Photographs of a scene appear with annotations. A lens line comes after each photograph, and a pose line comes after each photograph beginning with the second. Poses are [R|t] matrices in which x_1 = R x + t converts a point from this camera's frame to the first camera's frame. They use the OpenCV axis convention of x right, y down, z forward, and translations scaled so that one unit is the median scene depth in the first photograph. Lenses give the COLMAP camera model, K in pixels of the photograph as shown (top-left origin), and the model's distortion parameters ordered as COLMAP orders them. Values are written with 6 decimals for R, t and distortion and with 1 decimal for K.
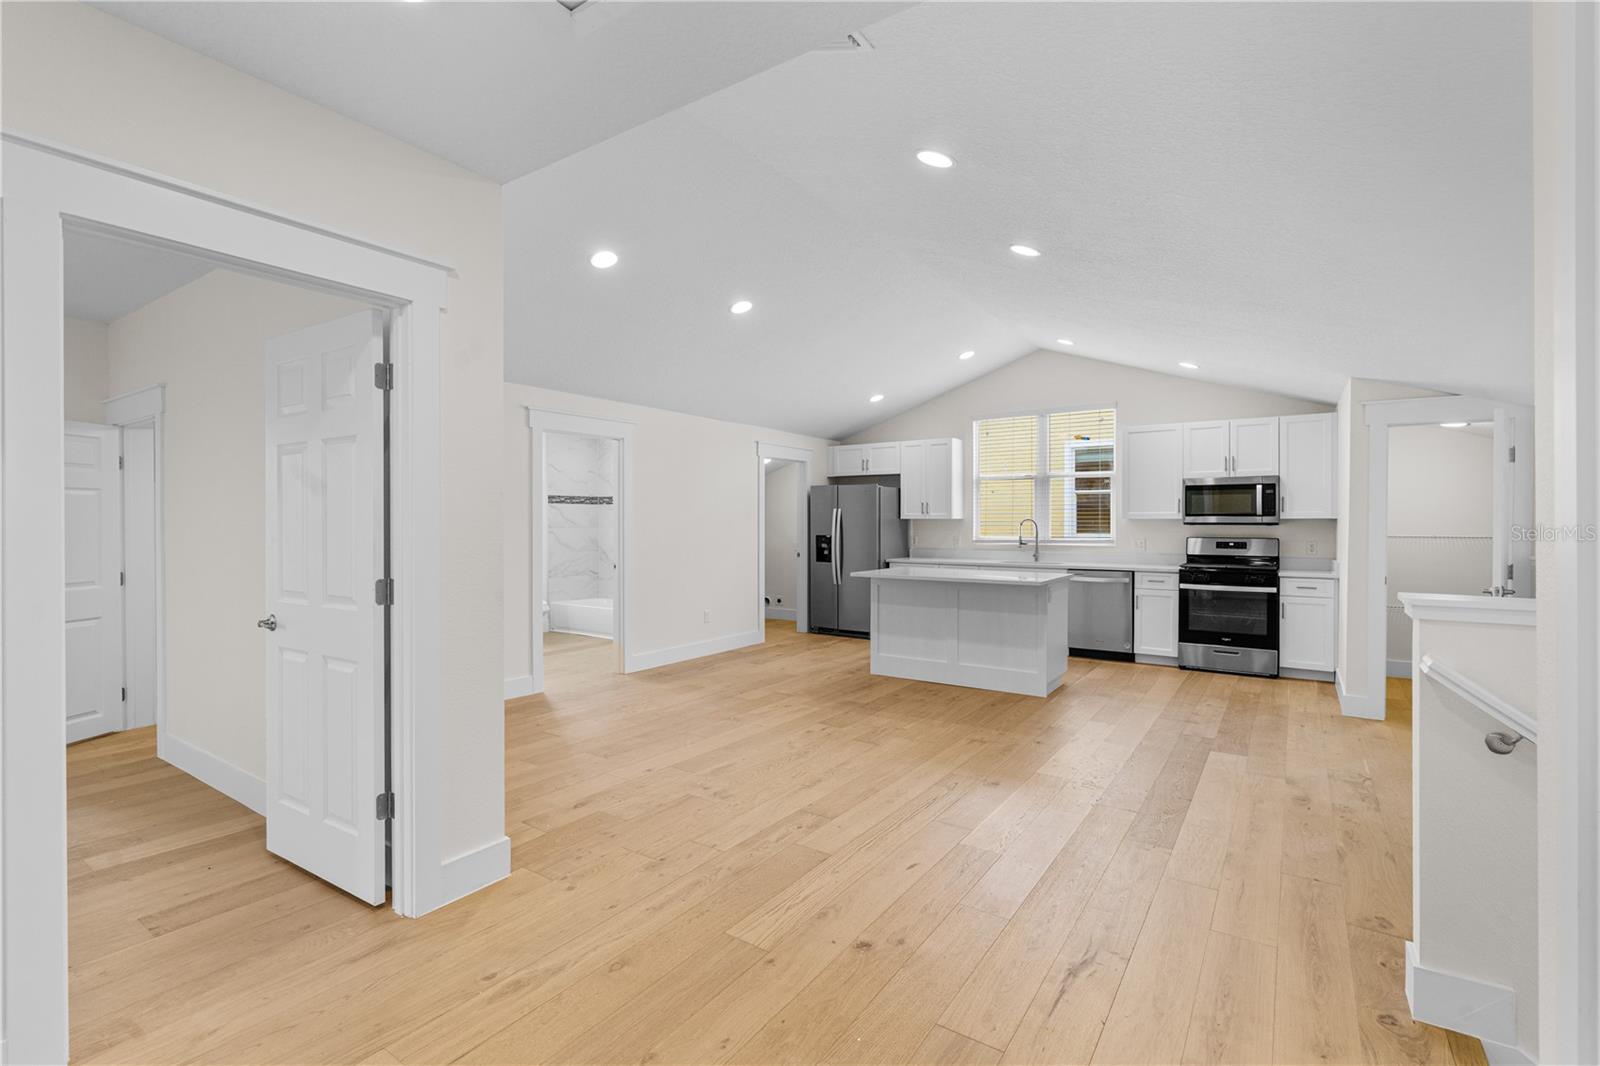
lens RADIAL K [[728.4, 0, 802.4], [0, 728.4, 529.8], [0, 0, 1]] dist [-0.001962, -0.000102]
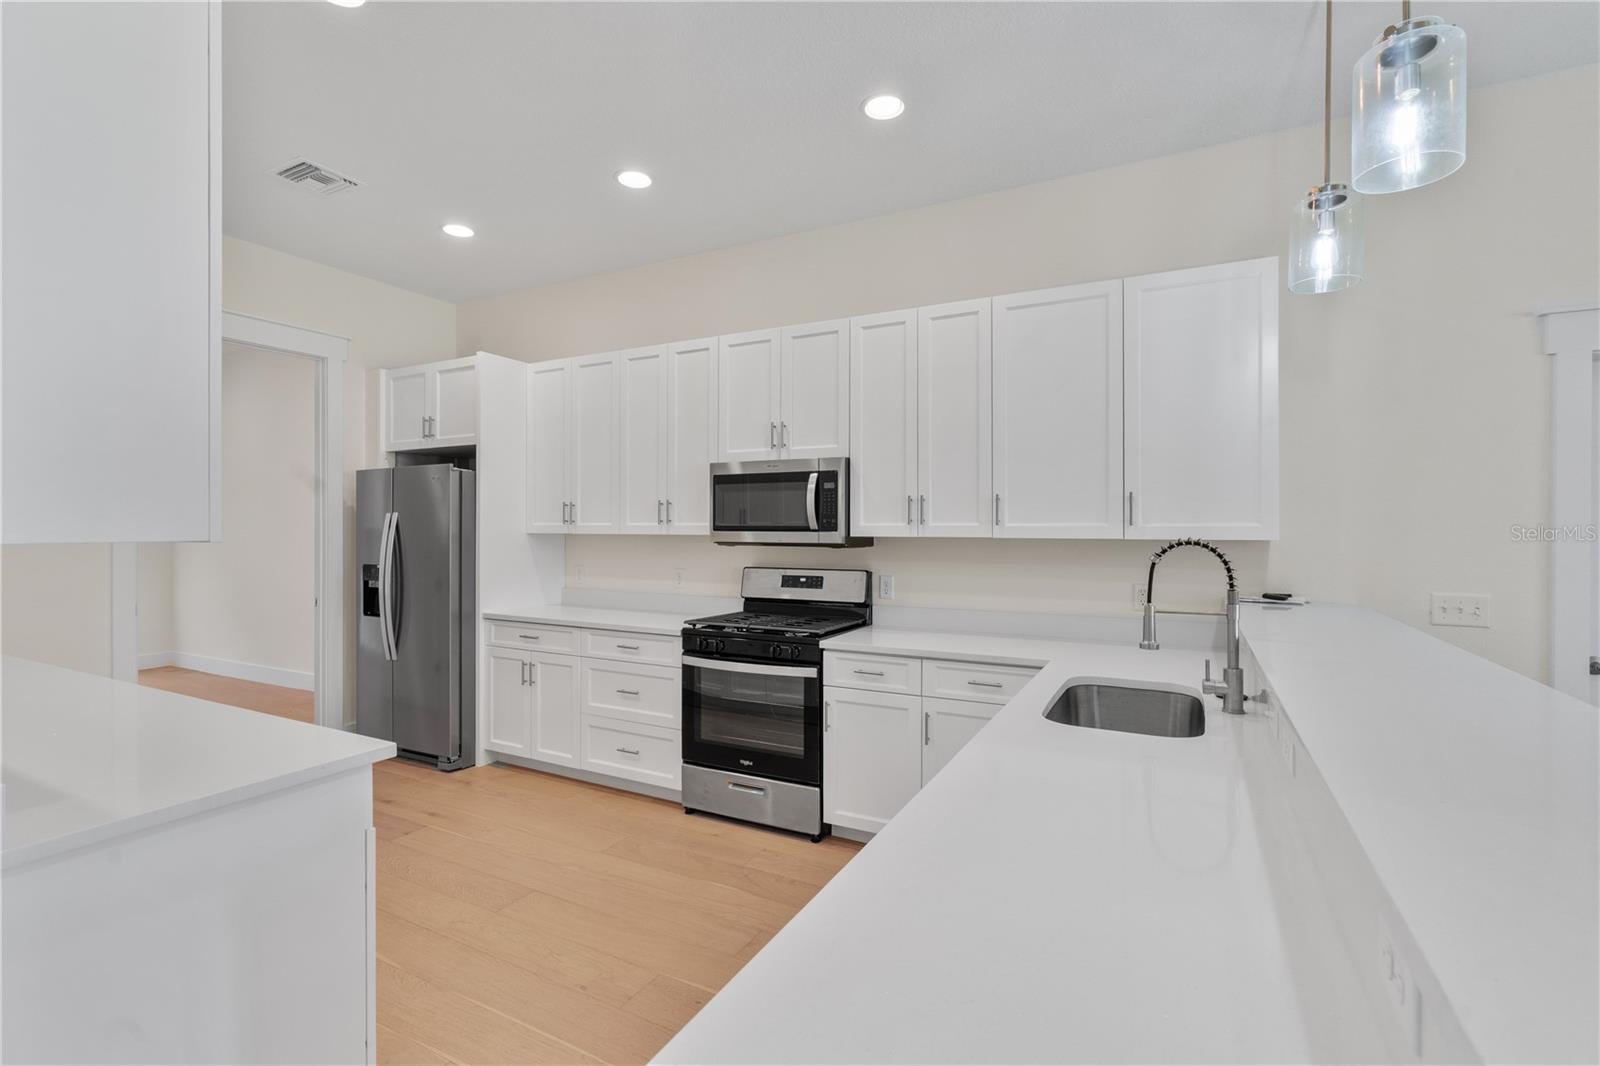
lens RADIAL K [[728.4, 0, 811.4], [0, 728.4, 535.1], [0, 0, 1]] dist [-0.001962, -0.000102]
pose [[0.992251, -0.000882, 0.124243, 0.520918], [0.000956, 0.999999, -0.000538, -0.014468], [-0.124243, 0.000652, 0.992252, 0.430980]]
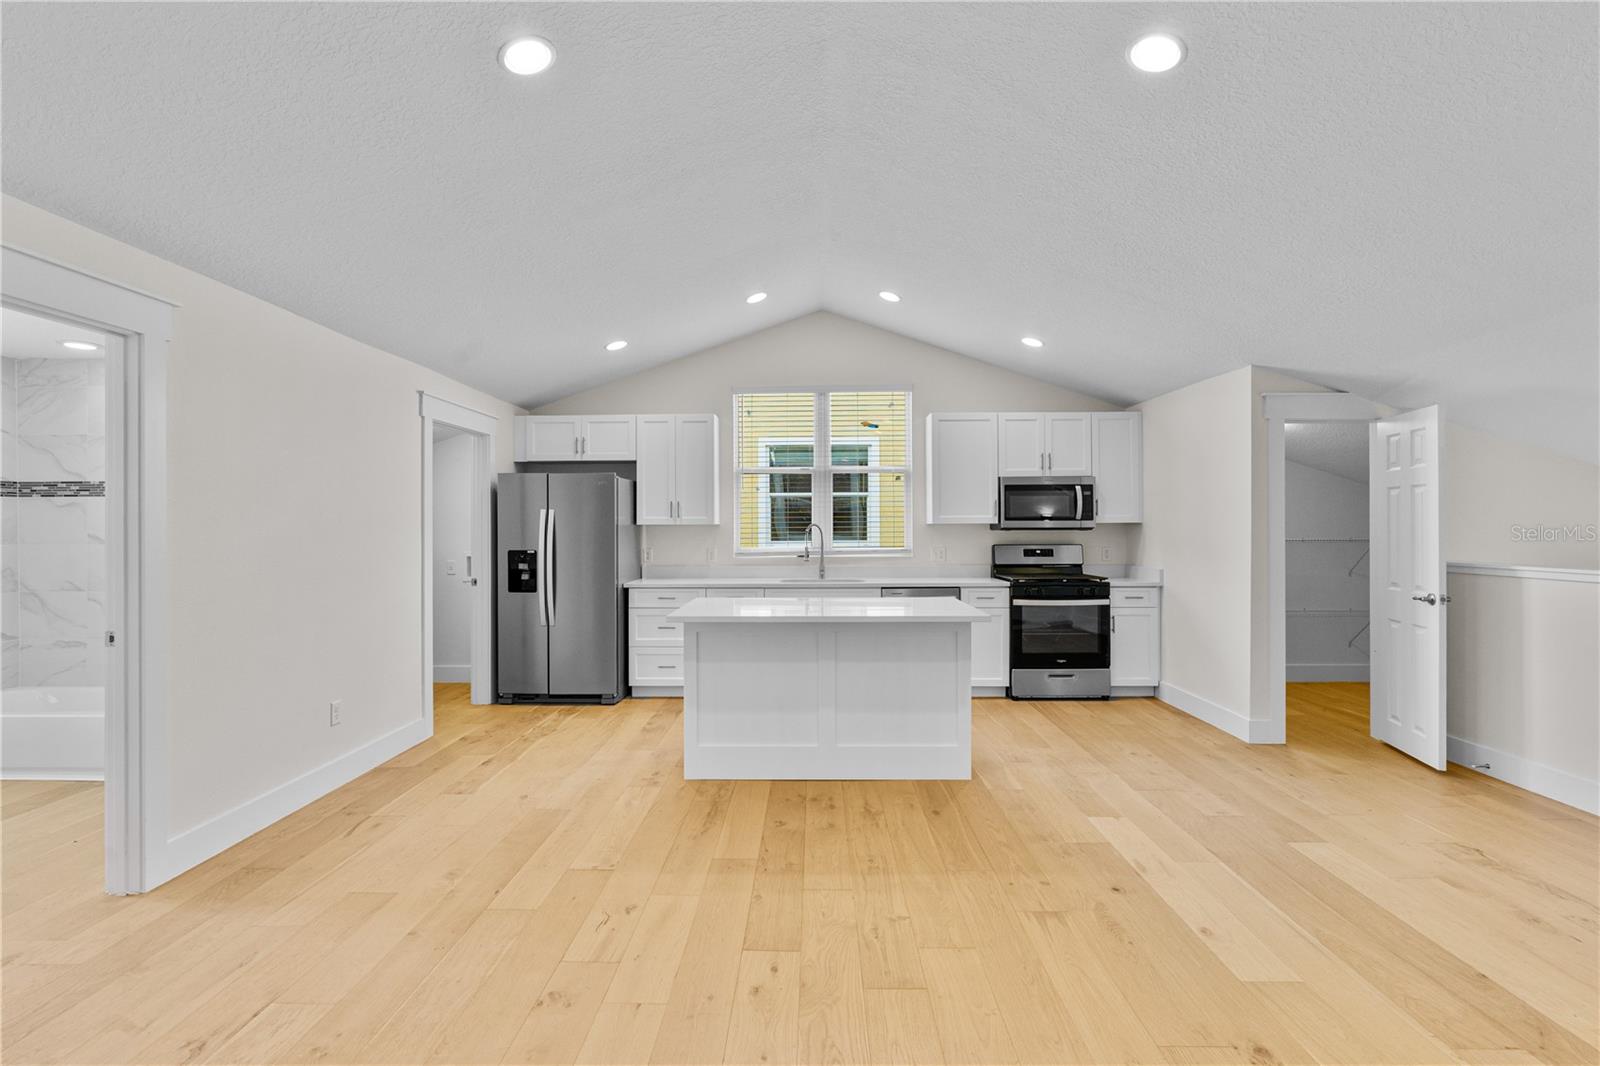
lens RADIAL K [[728.4, 0, 804.5], [0, 728.4, 528.0], [0, 0, 1]] dist [-0.001962, -0.000102]
pose [[0.835466, -0.004552, 0.549524, -0.143581], [0.011415, 0.999894, -0.009073, -0.004451], [-0.549424, 0.013854, 0.835429, 0.402200]]
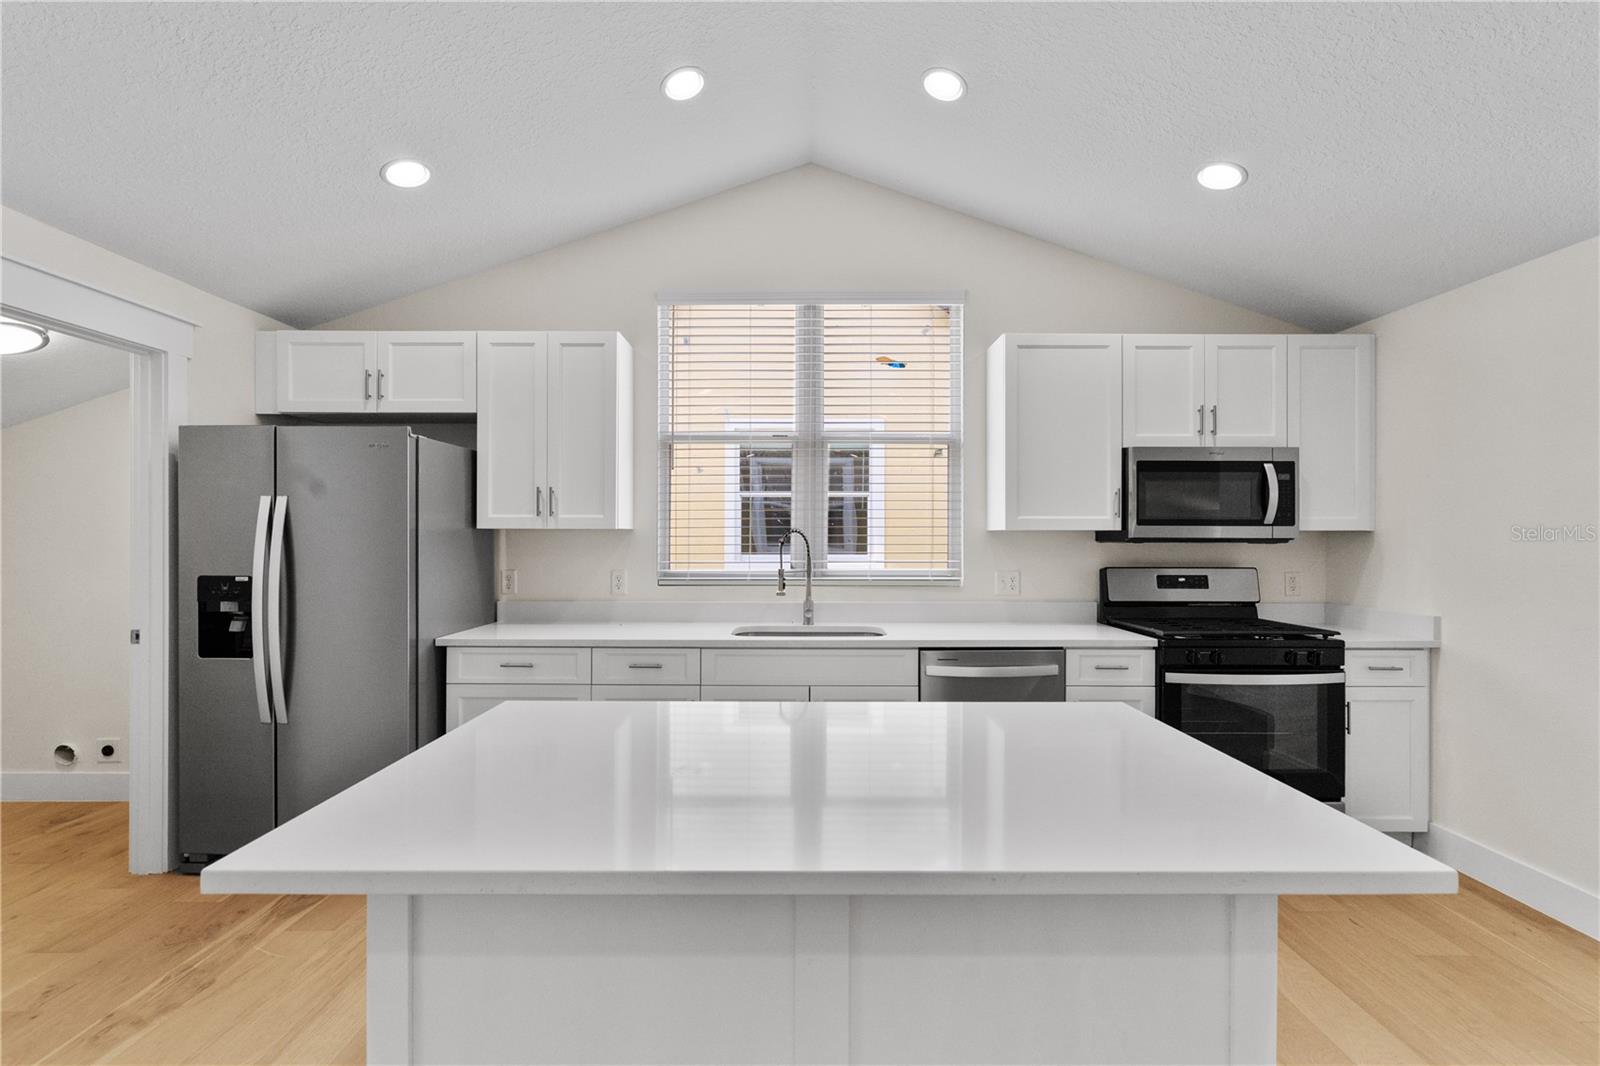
lens RADIAL K [[728.4, 0, 806.3], [0, 728.4, 532.6], [0, 0, 1]] dist [-0.001962, -0.000102]
pose [[0.823020, 0.004312, 0.567996, 0.072447], [0.005240, 0.999871, -0.015183, -0.007180], [-0.567988, 0.015473, 0.822891, 0.715735]]
